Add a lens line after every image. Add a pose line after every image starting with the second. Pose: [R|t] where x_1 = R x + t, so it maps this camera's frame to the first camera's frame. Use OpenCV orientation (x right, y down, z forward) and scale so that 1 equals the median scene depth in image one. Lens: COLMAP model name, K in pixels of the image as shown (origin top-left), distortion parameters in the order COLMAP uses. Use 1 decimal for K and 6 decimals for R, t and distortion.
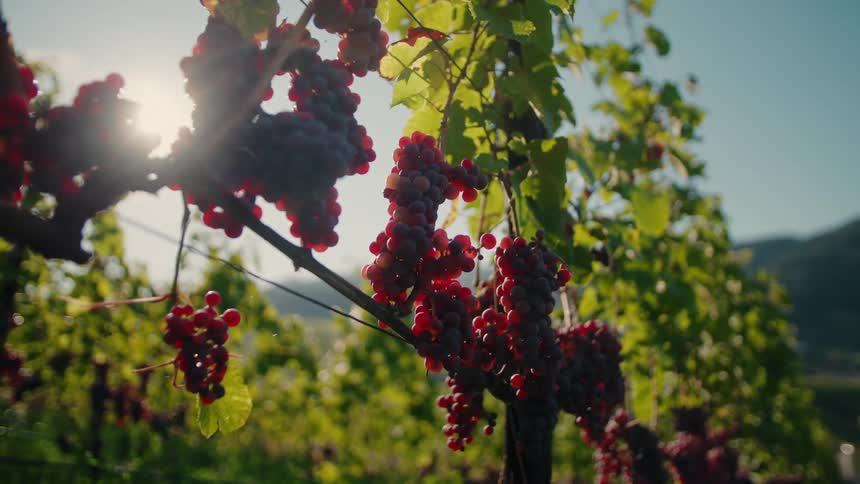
lens RADIAL K [[593.2, 0, 430.0], [0, 593.2, 242.0], [0, 0, 1]] dist [0.022631, -0.071958]
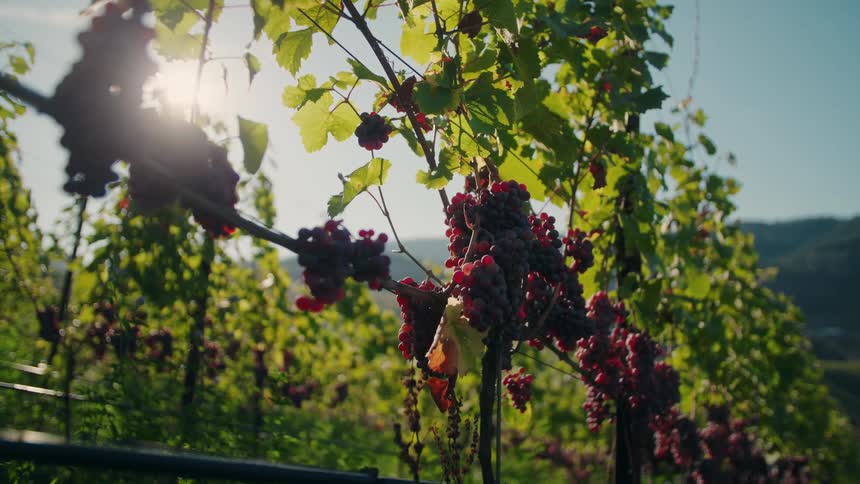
lens RADIAL K [[612.6, 0, 430.0], [0, 612.6, 242.0], [0, 0, 1]] dist [0.006571, 0.001787]
pose [[0.999166, 0.024901, -0.032375, -0.203514], [-0.023033, 0.998116, 0.056868, -0.168809], [0.033731, -0.056075, 0.997857, -0.448119]]
